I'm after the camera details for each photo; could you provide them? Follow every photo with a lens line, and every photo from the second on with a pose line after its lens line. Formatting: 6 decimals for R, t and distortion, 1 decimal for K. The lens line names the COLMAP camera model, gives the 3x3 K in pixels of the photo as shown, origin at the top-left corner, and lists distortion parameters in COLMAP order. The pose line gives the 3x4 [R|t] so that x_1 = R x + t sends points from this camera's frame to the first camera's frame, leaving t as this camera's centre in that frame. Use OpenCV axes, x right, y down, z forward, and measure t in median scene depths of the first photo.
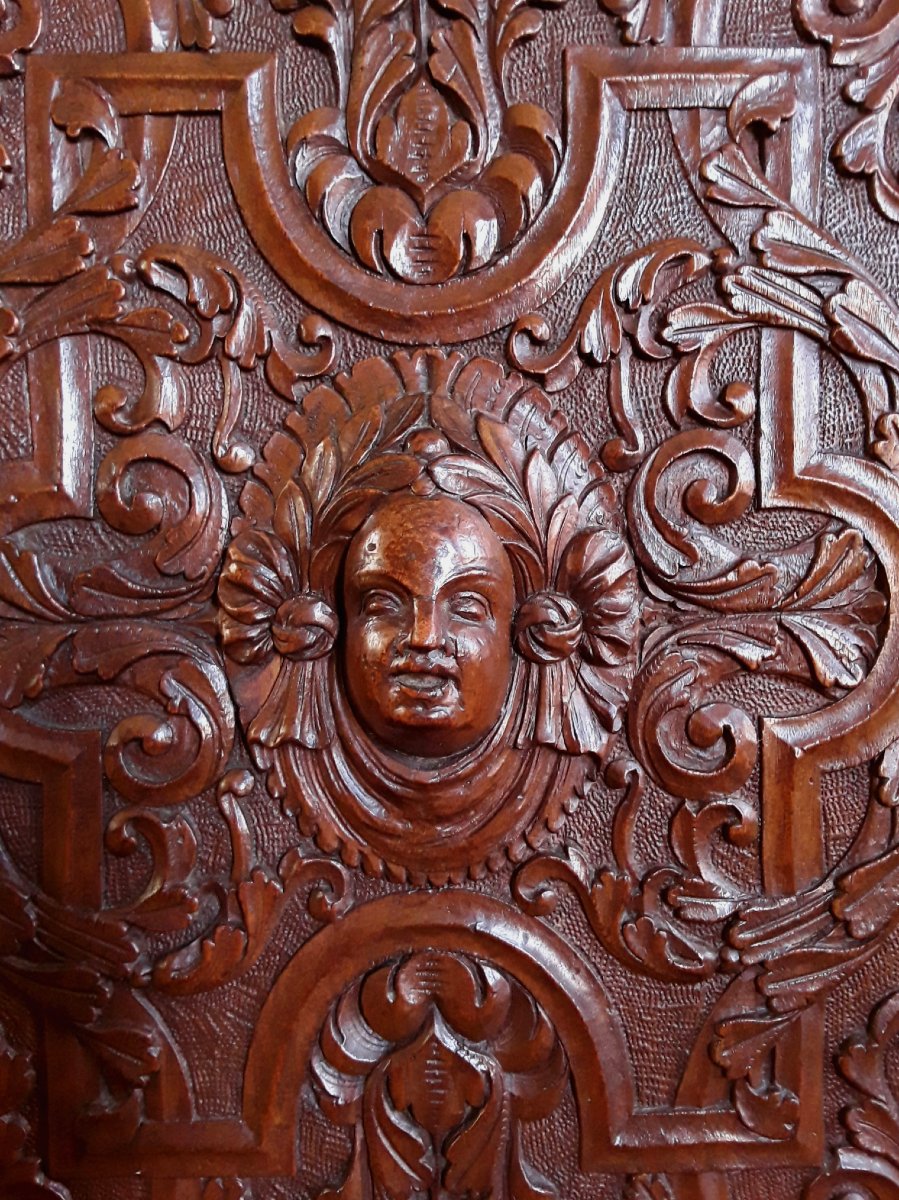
lens RADIAL K [[996.6, 0, 449.4], [0, 996.6, 594.7], [0, 0, 1]] dist [0.106482, -0.209808]
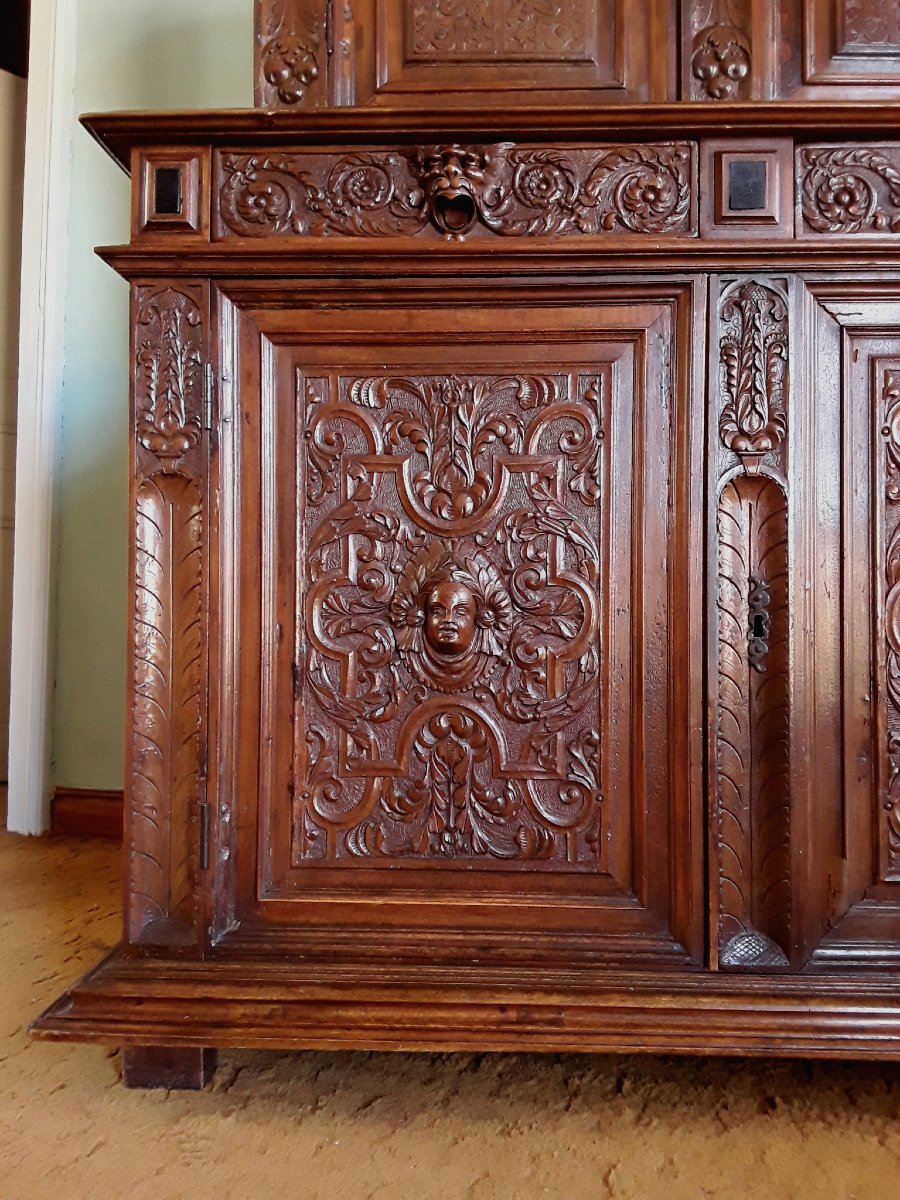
lens RADIAL K [[996.6, 0, 449.9], [0, 996.6, 594.7], [0, 0, 1]] dist [0.106482, -0.209808]
pose [[0.997736, 0.017430, -0.064962, 0.199158], [-0.019392, 0.999371, -0.029696, 0.053945], [0.064403, 0.030888, 0.997446, -2.463738]]
